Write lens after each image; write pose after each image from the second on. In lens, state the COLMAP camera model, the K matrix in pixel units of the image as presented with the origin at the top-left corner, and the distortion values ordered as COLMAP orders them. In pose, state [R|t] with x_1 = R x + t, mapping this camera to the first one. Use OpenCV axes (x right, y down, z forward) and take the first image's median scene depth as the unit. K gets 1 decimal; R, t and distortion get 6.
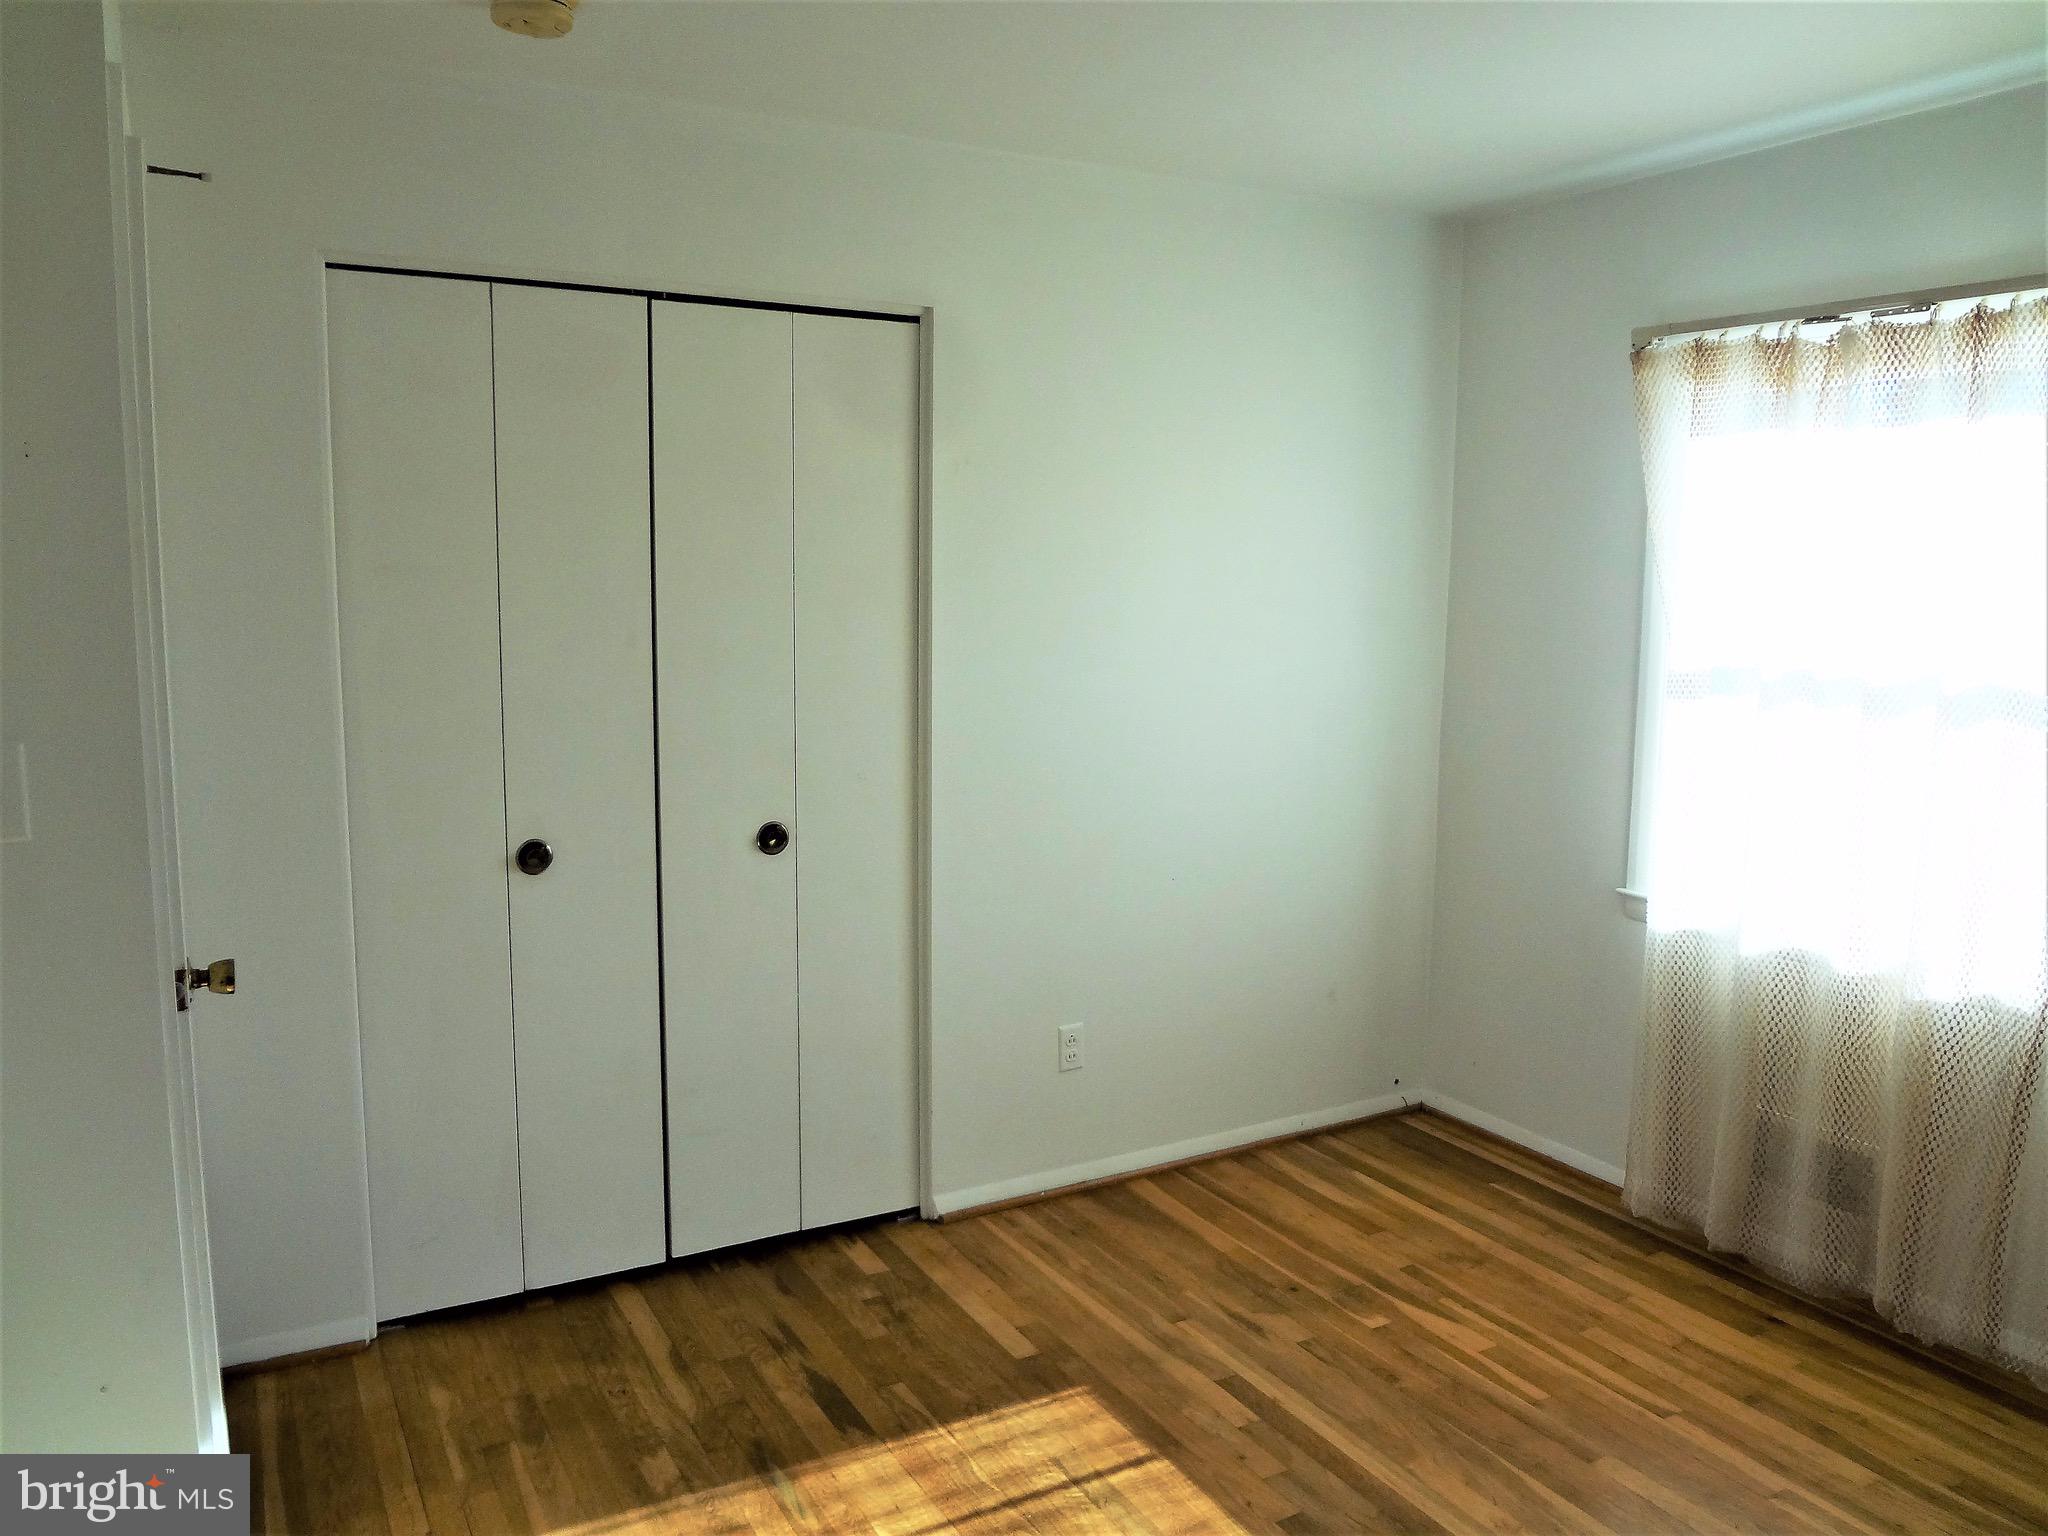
lens RADIAL K [[1556.6, 0, 1024.0], [0, 1556.6, 768.0], [0, 0, 1]] dist [-0.005845, -0.007170]
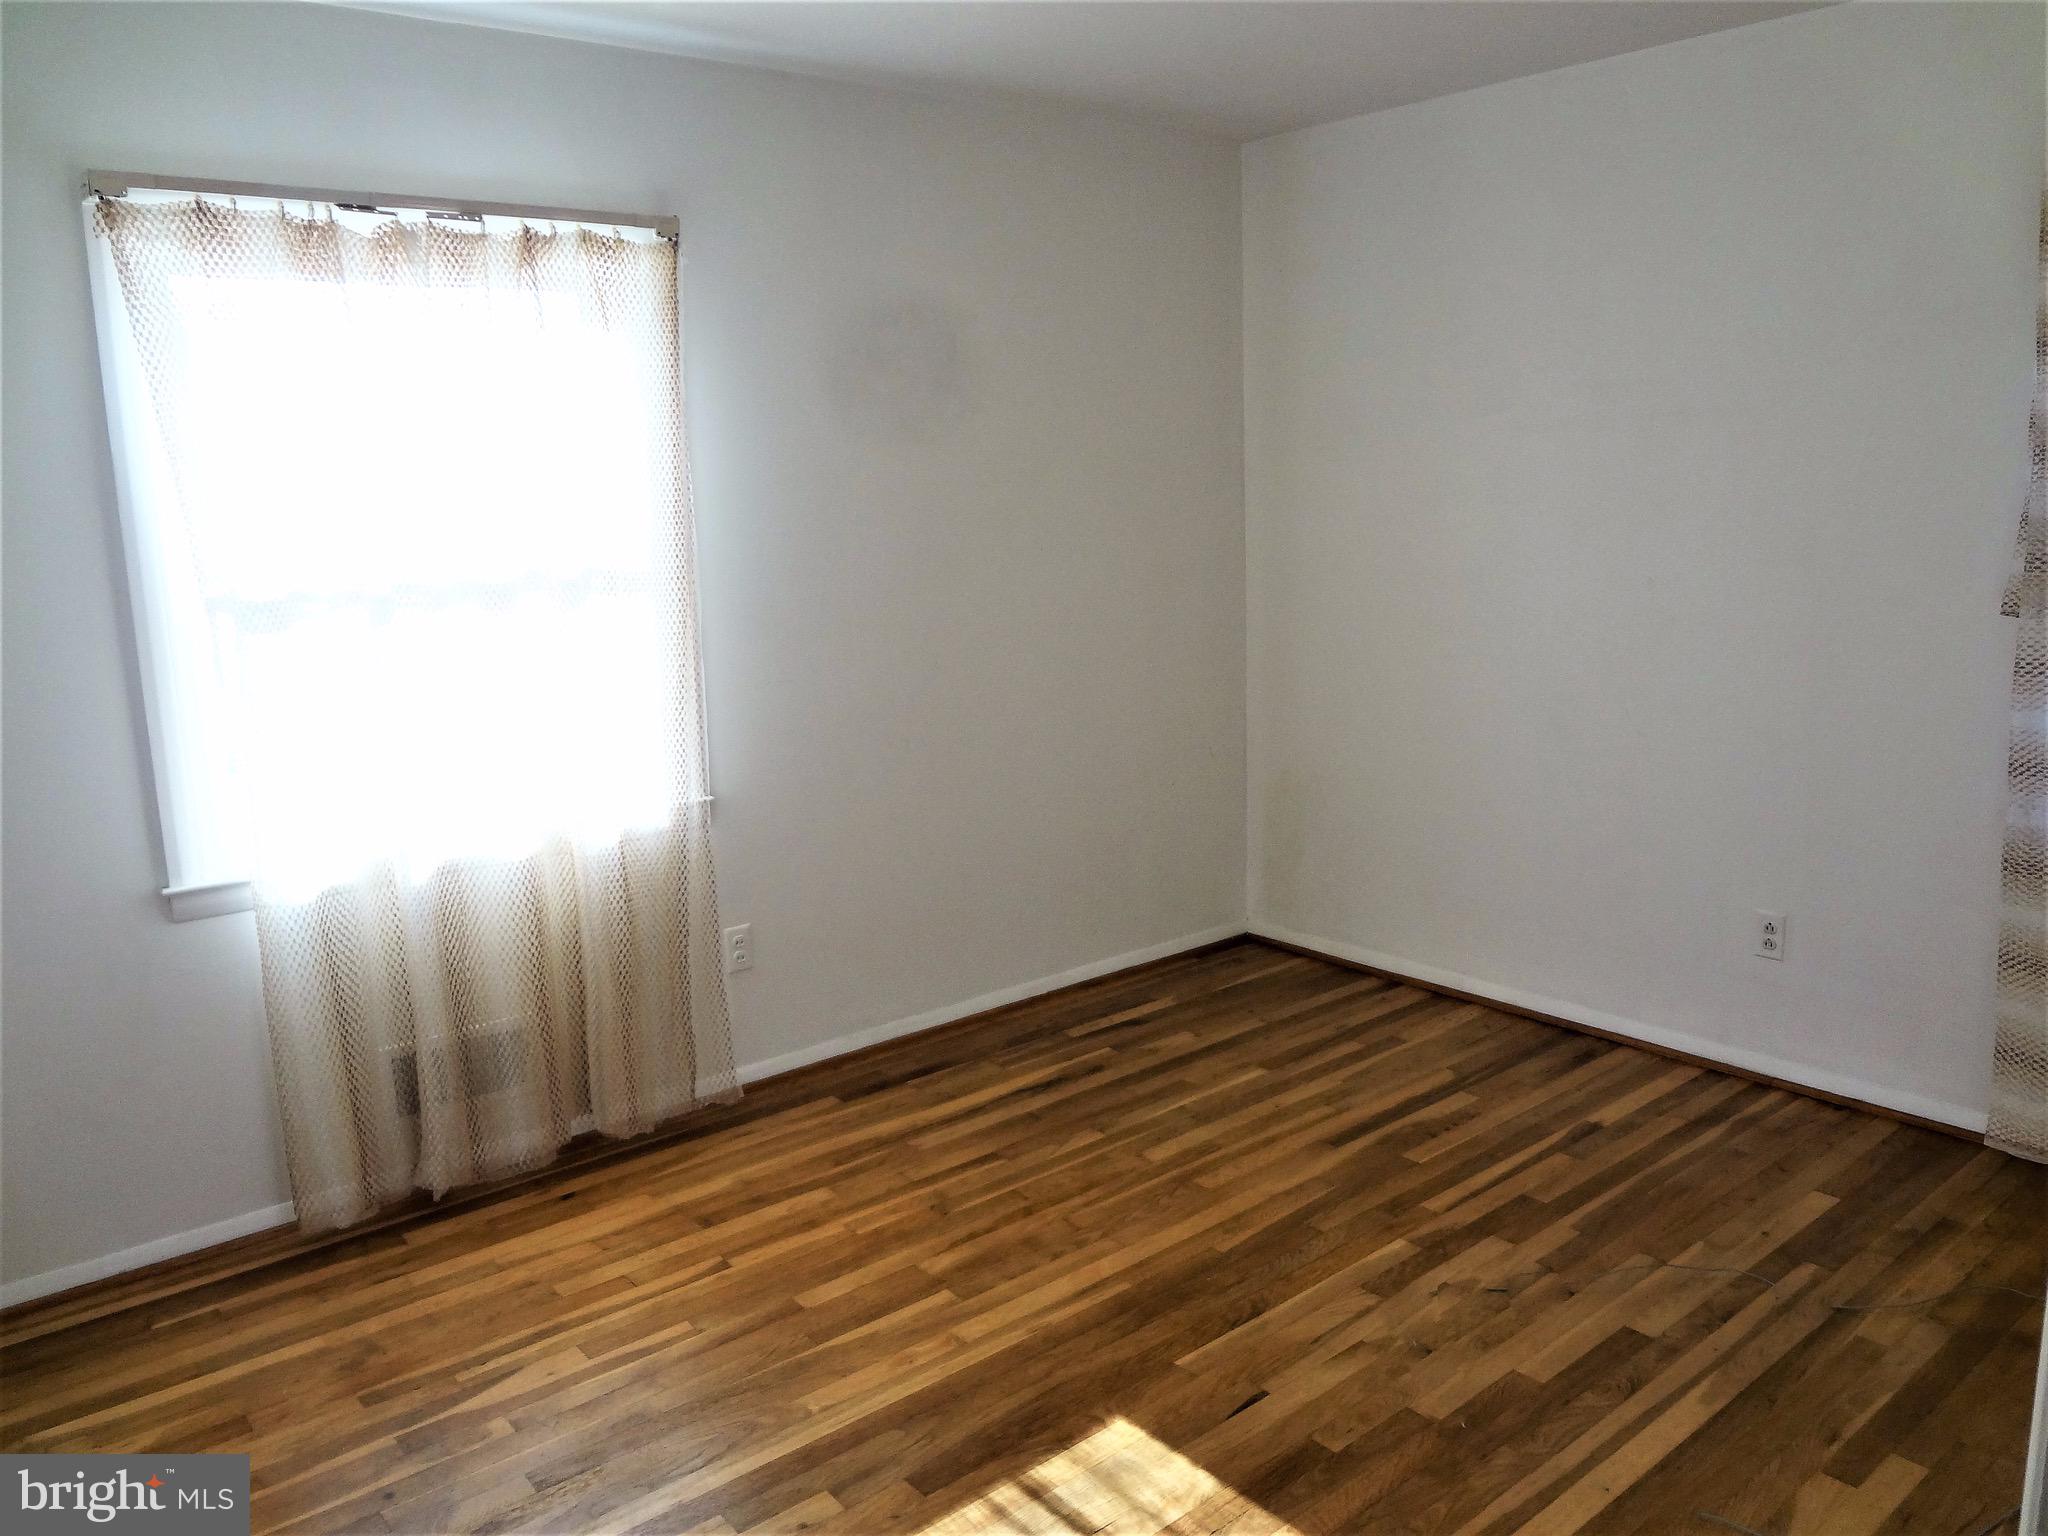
lens RADIAL K [[1555.8, 0, 1025.5], [0, 1555.8, 829.5], [0, 0, 1]] dist [-0.039929, 0.000335]
pose [[-0.182547, -0.226413, 0.956773, -0.520990], [0.158045, 0.953712, 0.255843, -0.101490], [-0.970411, 0.197917, -0.138314, 0.791703]]
